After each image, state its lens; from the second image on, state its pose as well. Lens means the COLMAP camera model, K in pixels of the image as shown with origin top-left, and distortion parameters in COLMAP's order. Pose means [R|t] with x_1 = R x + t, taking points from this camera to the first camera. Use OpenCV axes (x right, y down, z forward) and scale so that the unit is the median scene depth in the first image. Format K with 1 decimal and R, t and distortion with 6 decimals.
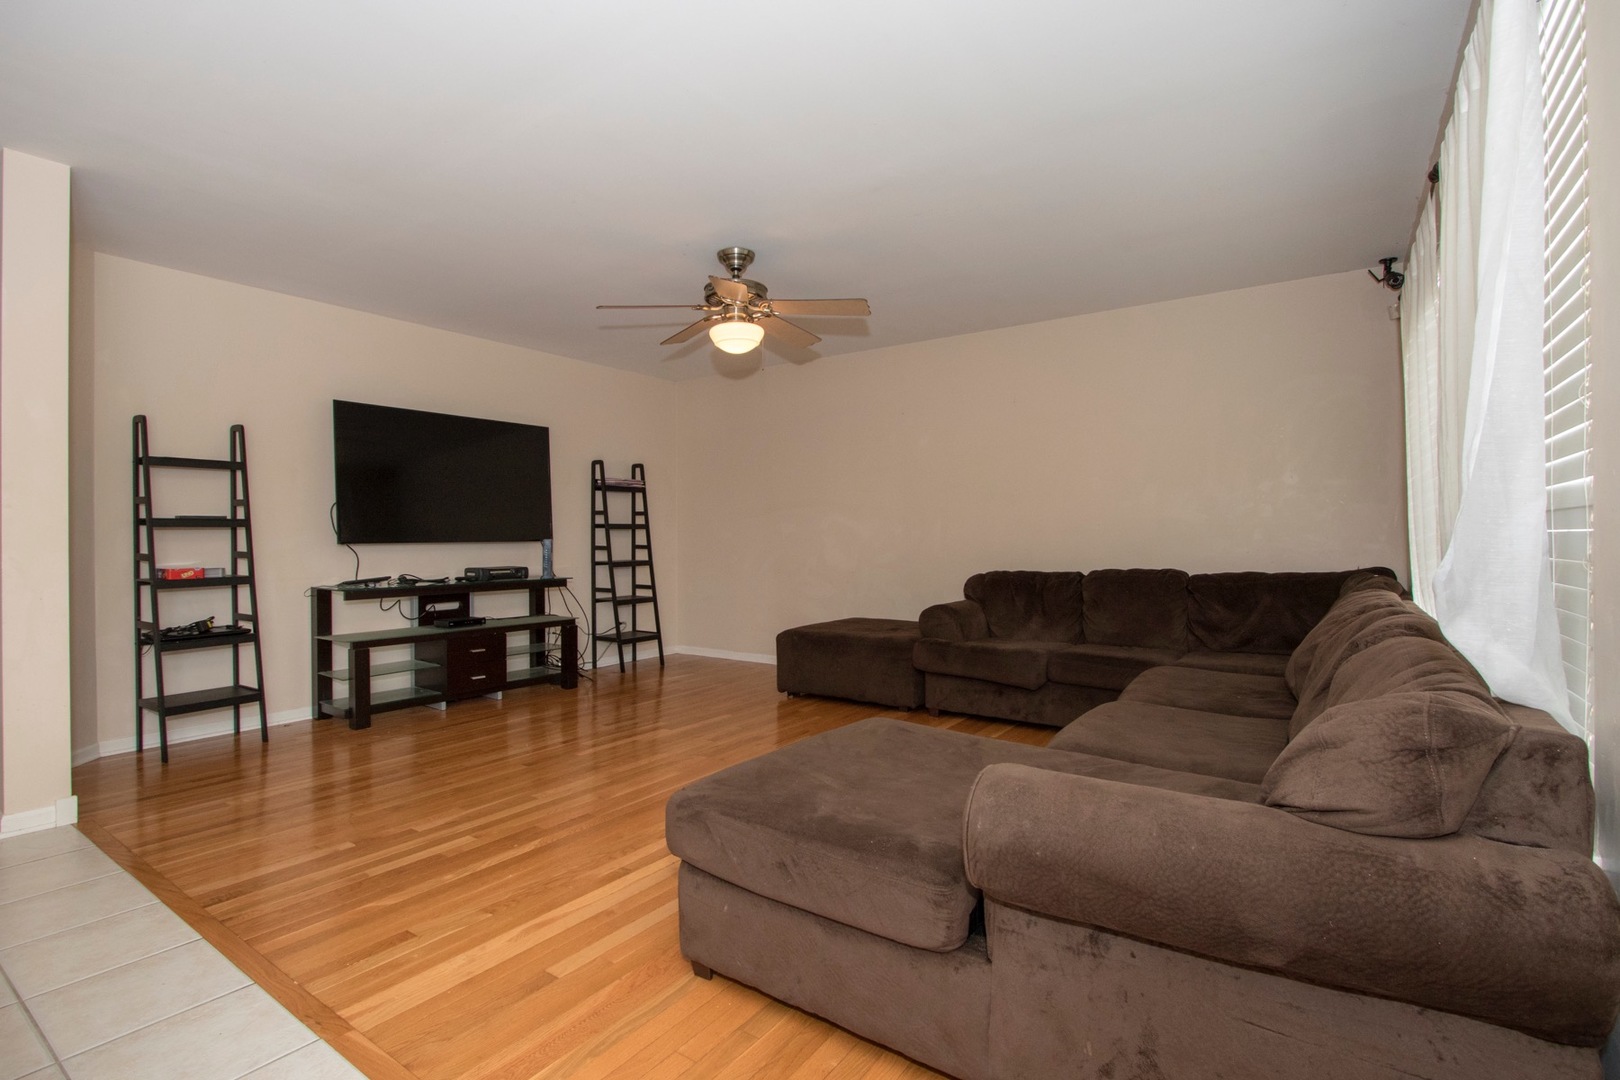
lens RADIAL K [[760.0, 0, 794.4], [0, 760.0, 542.4], [0, 0, 1]] dist [-0.018399, 0.000744]
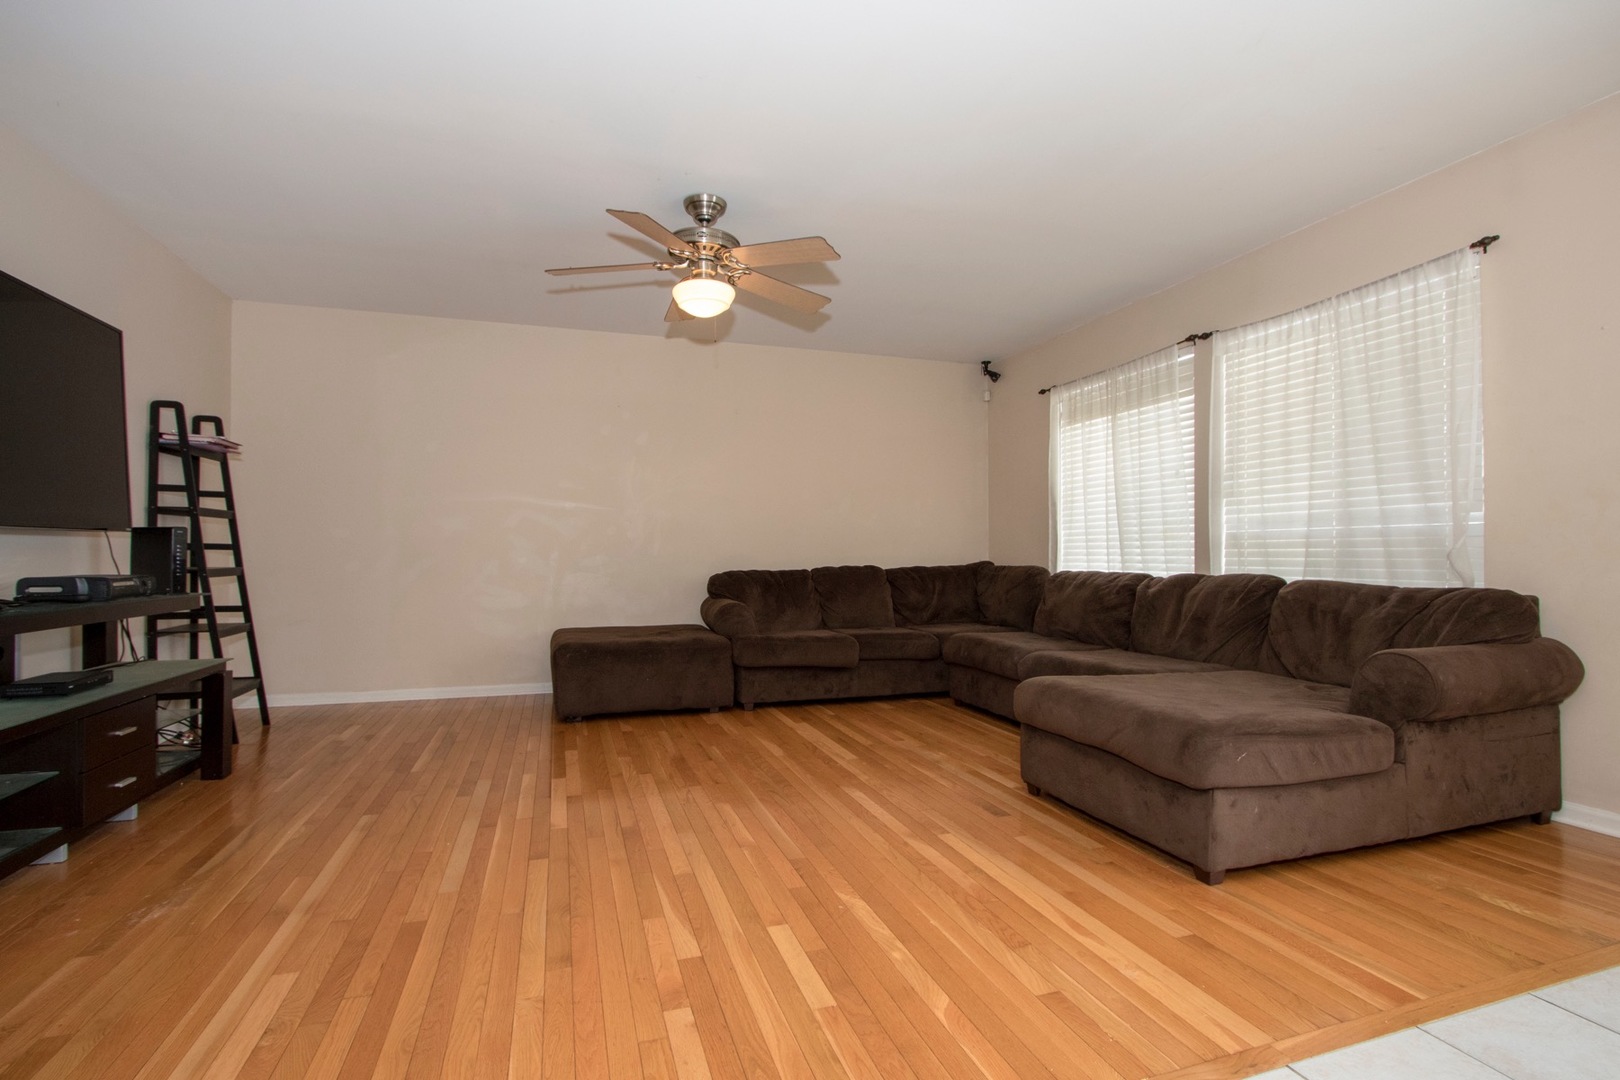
lens RADIAL K [[758.8, 0, 808.0], [0, 758.8, 558.8], [0, 0, 1]] dist [-0.013478, 0.000806]
pose [[0.595190, -0.001378, 0.803584, -0.598051], [0.002146, 0.999998, 0.000126, 0.024577], [-0.803582, 0.001649, 0.595192, 0.330844]]
